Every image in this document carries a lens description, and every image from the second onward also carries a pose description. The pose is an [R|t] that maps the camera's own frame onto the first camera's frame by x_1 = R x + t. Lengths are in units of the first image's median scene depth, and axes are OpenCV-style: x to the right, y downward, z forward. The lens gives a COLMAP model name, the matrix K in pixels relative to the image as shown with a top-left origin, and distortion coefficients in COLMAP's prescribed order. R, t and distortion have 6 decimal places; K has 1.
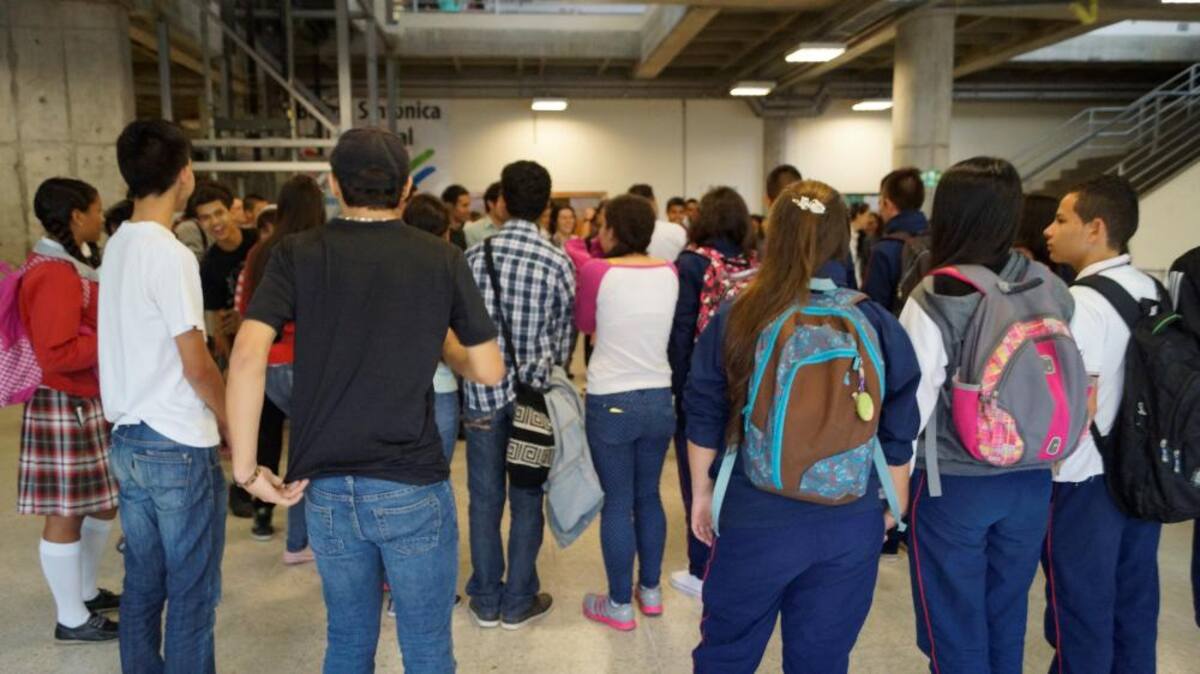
lens RADIAL K [[913.3, 0, 600.0], [0, 913.3, 337.0], [0, 0, 1]] dist [-0.002239, 0.005602]
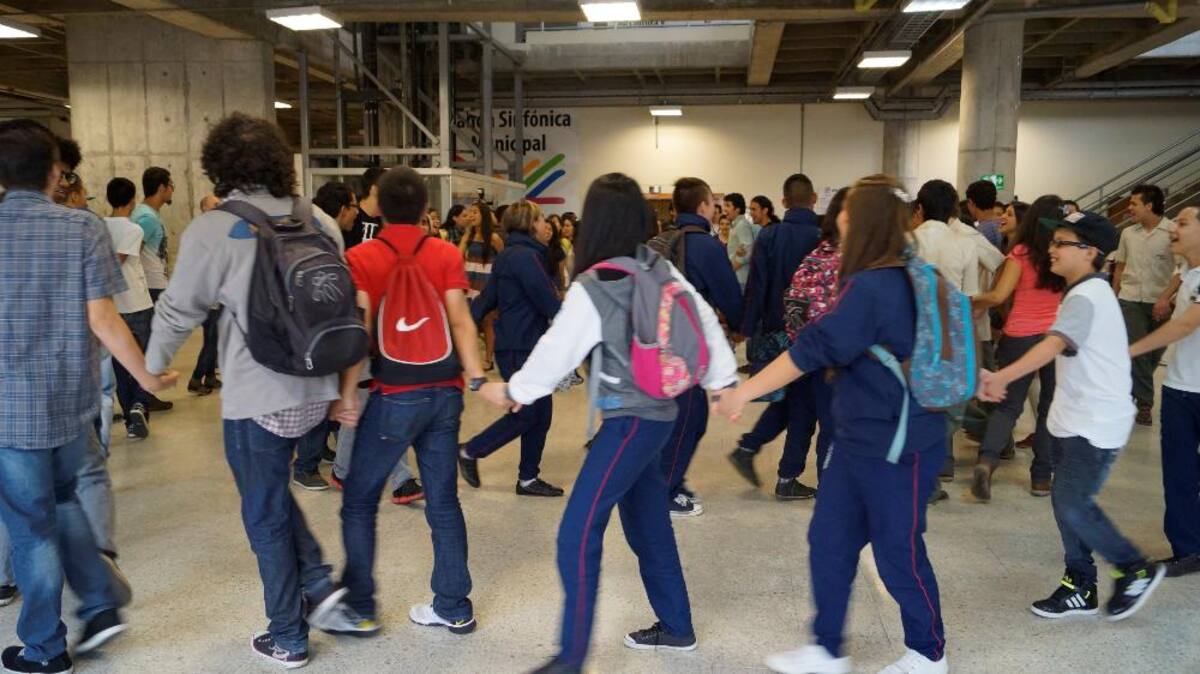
lens RADIAL K [[913.3, 0, 600.0], [0, 913.3, 337.0], [0, 0, 1]] dist [-0.002239, 0.005602]
pose [[0.970430, 0.042519, -0.237609, 0.141944], [-0.042332, 0.999086, 0.005892, 0.006236], [0.237642, 0.004340, 0.971343, -0.057331]]
